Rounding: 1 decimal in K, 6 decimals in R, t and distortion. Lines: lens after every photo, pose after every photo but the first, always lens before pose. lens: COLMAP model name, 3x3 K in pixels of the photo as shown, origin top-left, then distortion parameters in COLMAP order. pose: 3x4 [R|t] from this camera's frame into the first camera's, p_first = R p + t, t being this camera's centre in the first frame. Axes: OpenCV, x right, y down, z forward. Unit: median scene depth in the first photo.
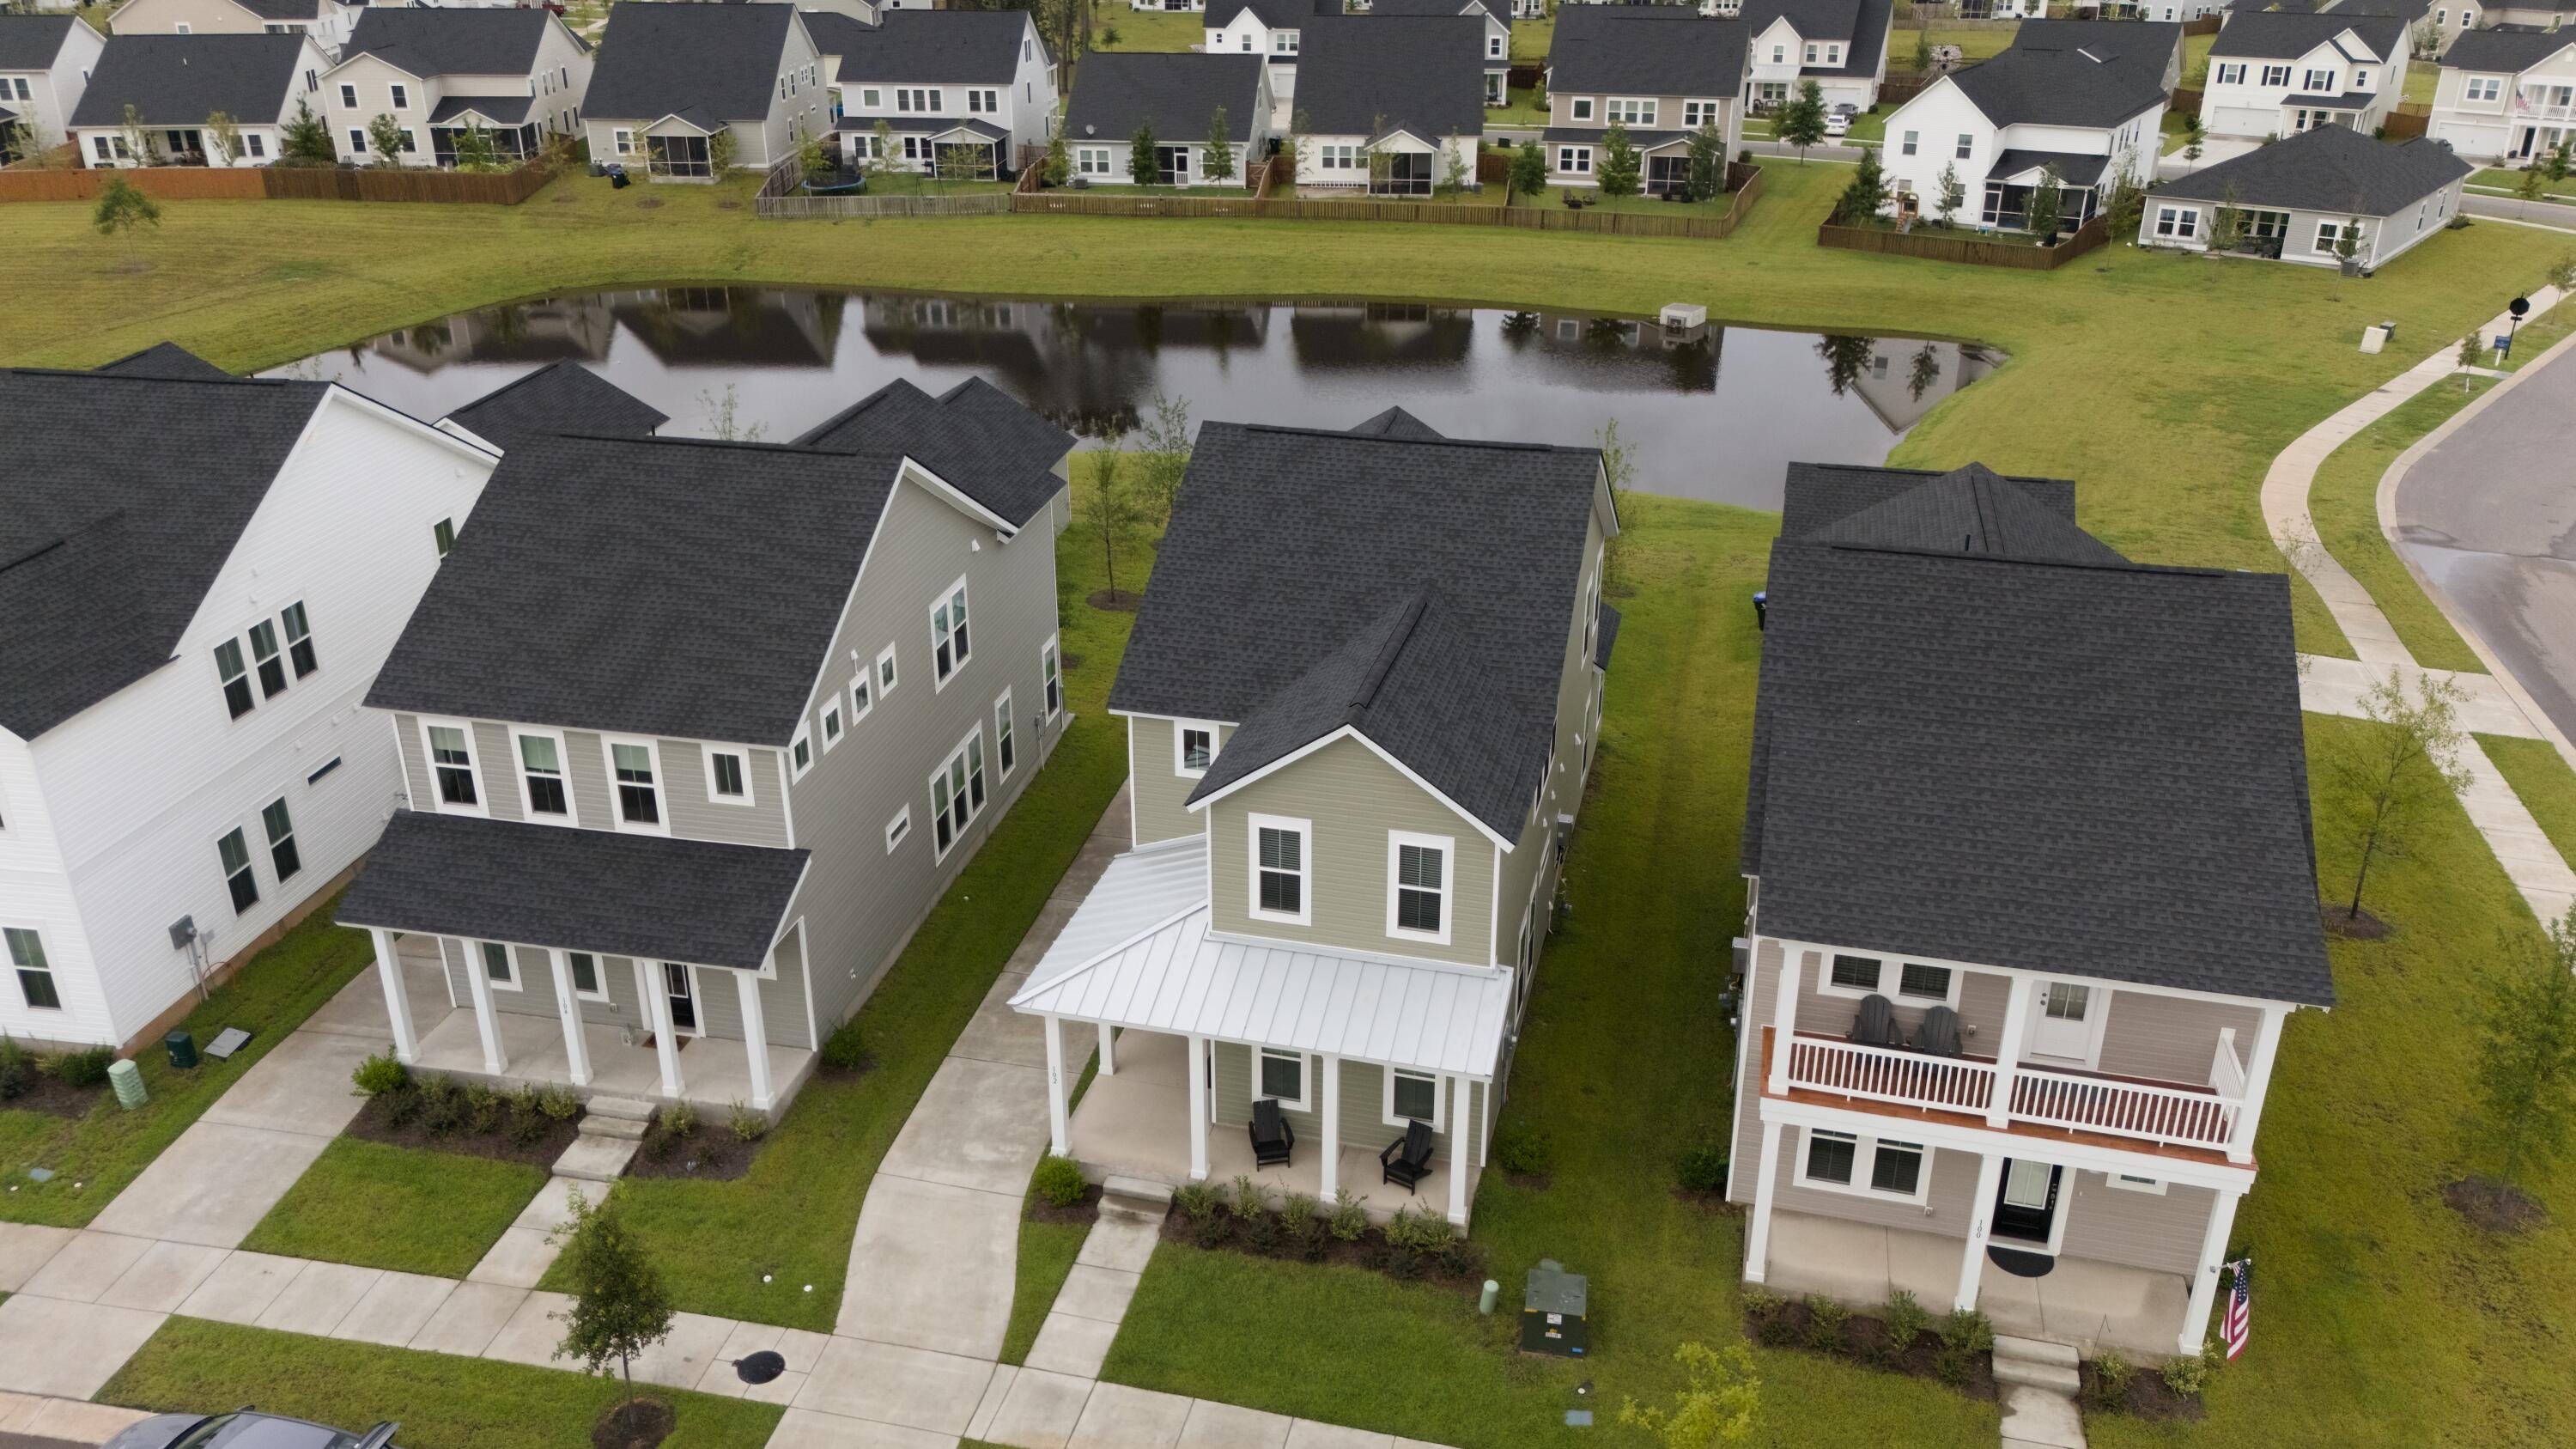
lens RADIAL K [[1883.8, 0, 1293.2], [0, 1883.8, 705.6], [0, 0, 1]] dist [0.036048, -0.034268]
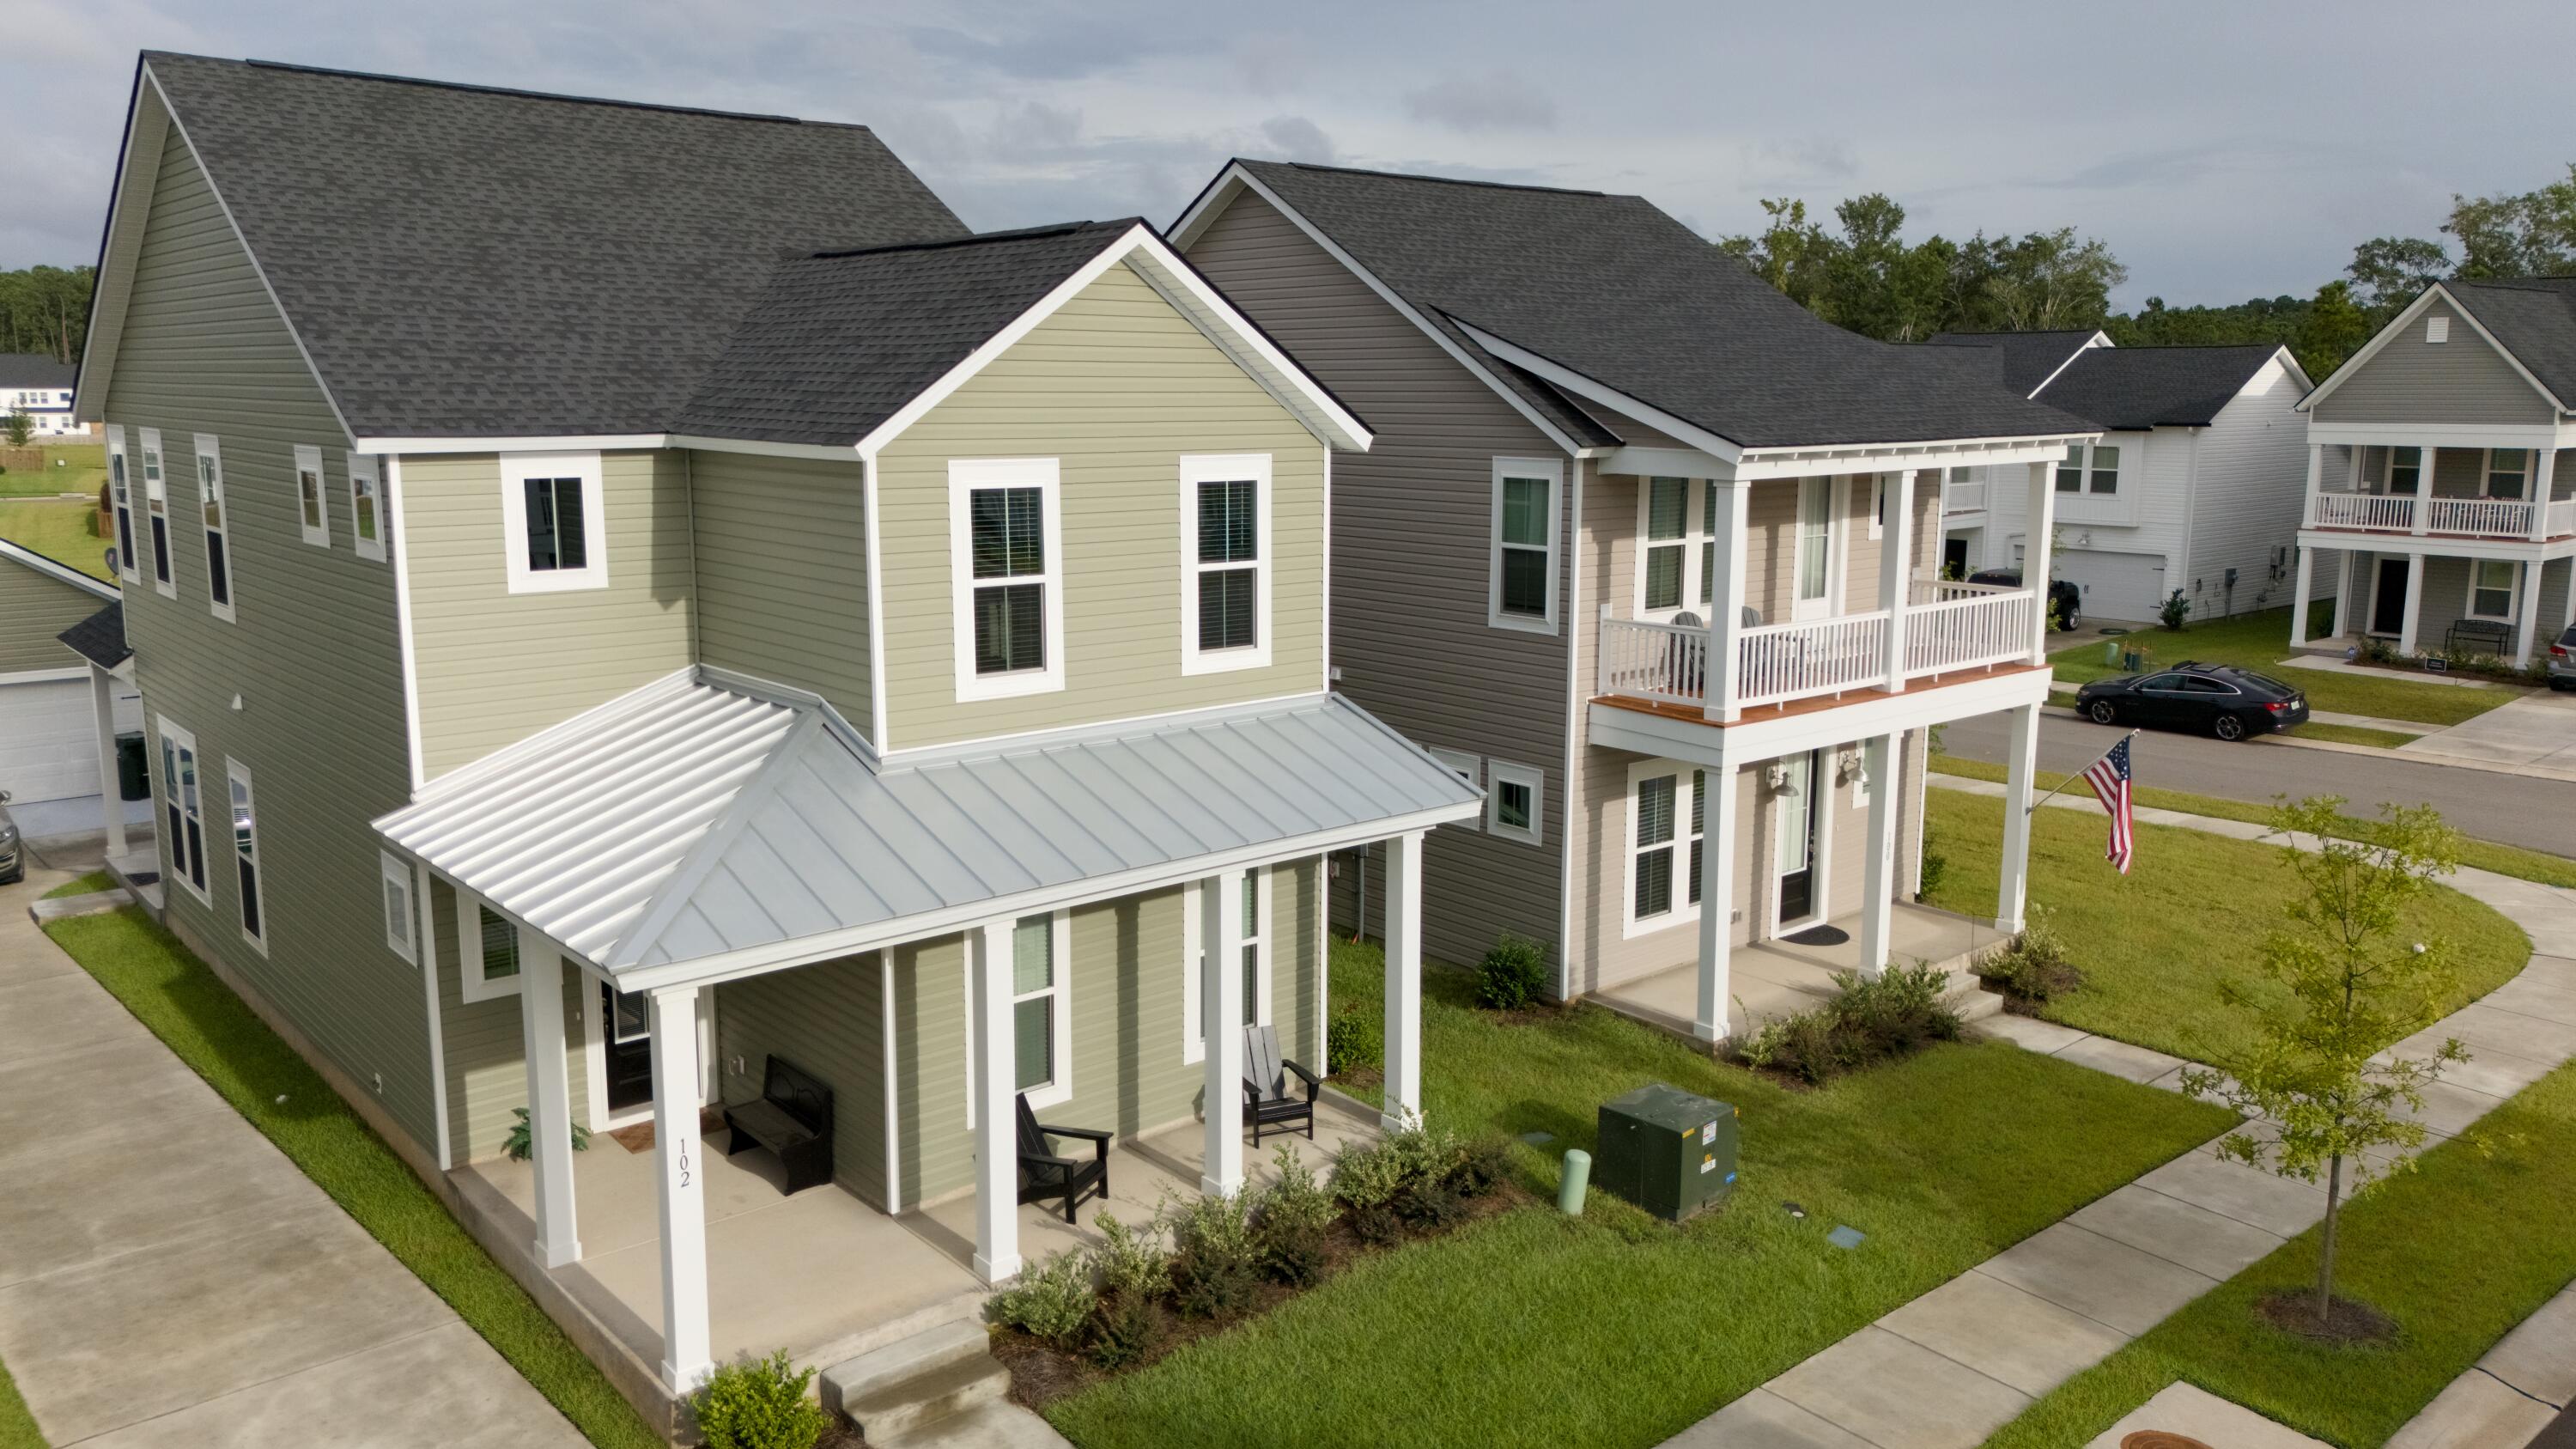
lens RADIAL K [[1883.8, 0, 1283.6], [0, 1883.8, 713.0], [0, 0, 1]] dist [0.036048, -0.034268]
pose [[0.568300, -0.138901, 0.811013, -0.375566], [0.329521, 0.941576, -0.069642, 0.178523], [-0.753957, 0.306824, 0.580868, 0.652885]]
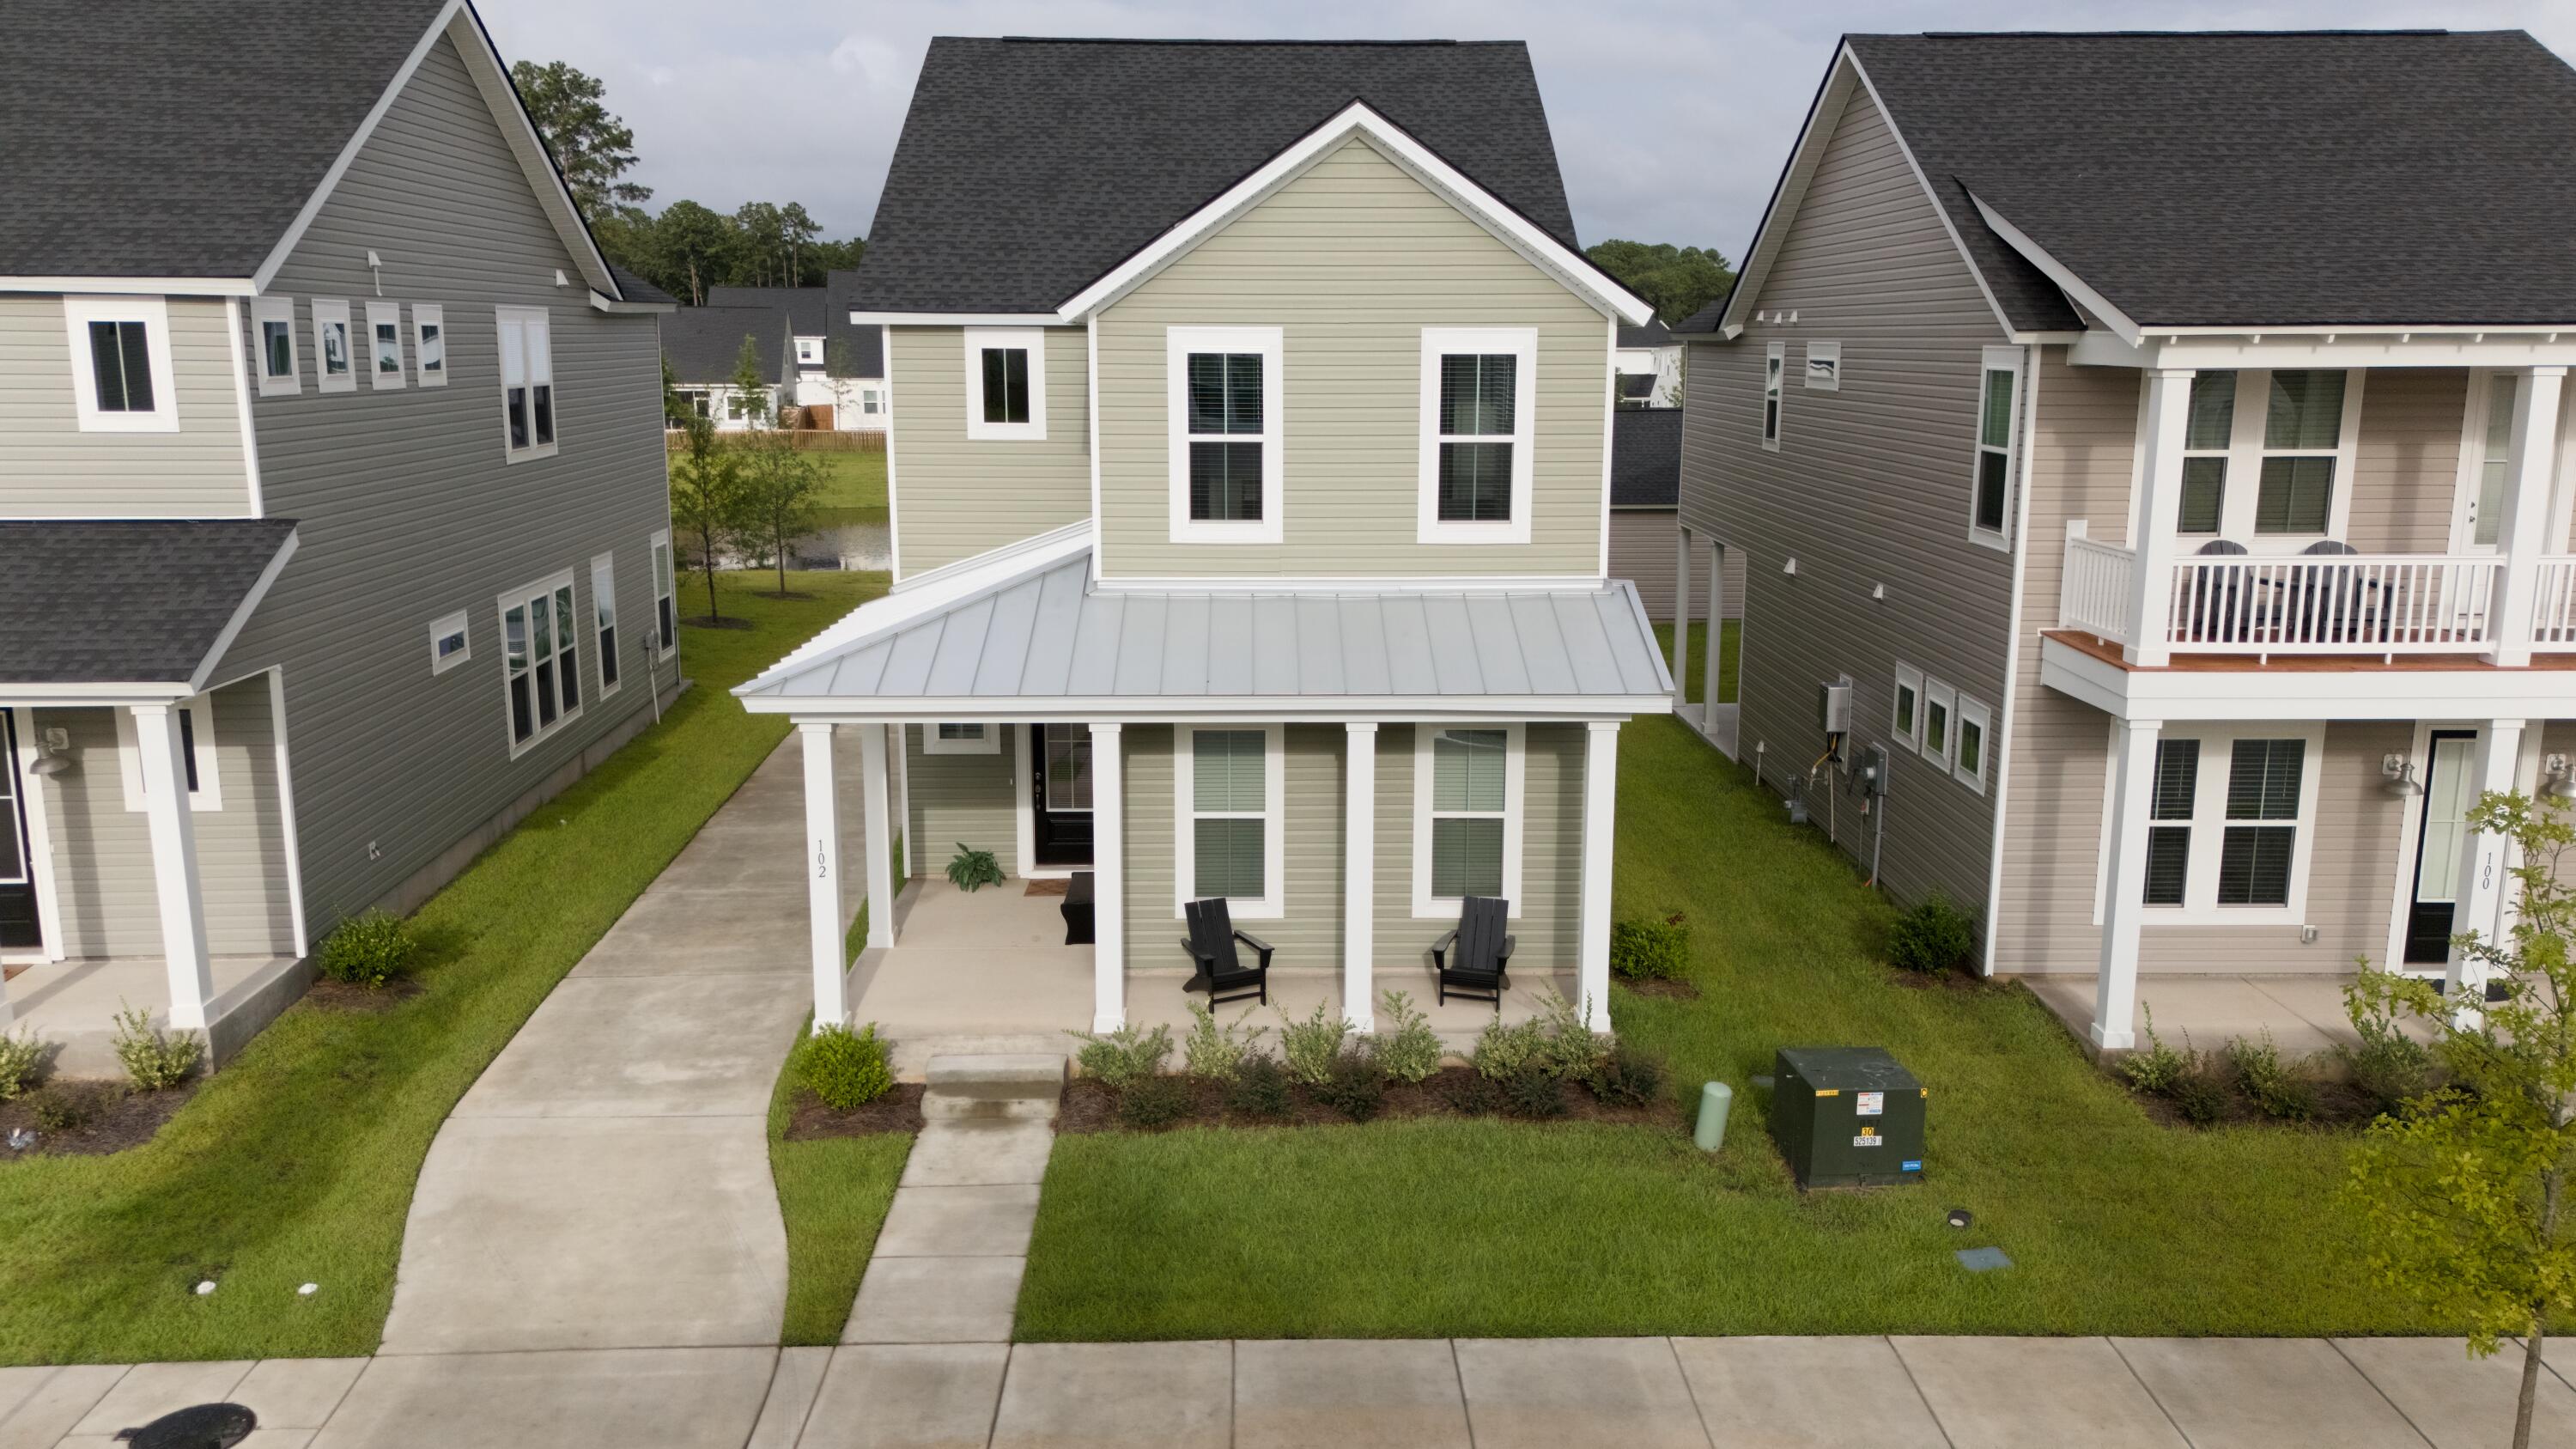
lens RADIAL K [[1883.8, 0, 1291.9], [0, 1883.8, 728.4], [0, 0, 1]] dist [0.036048, -0.034268]
pose [[0.963377, -0.051197, 0.263218, -0.139173], [0.105793, 0.974547, -0.197649, 0.283267], [-0.246399, 0.218257, 0.944273, 0.473970]]
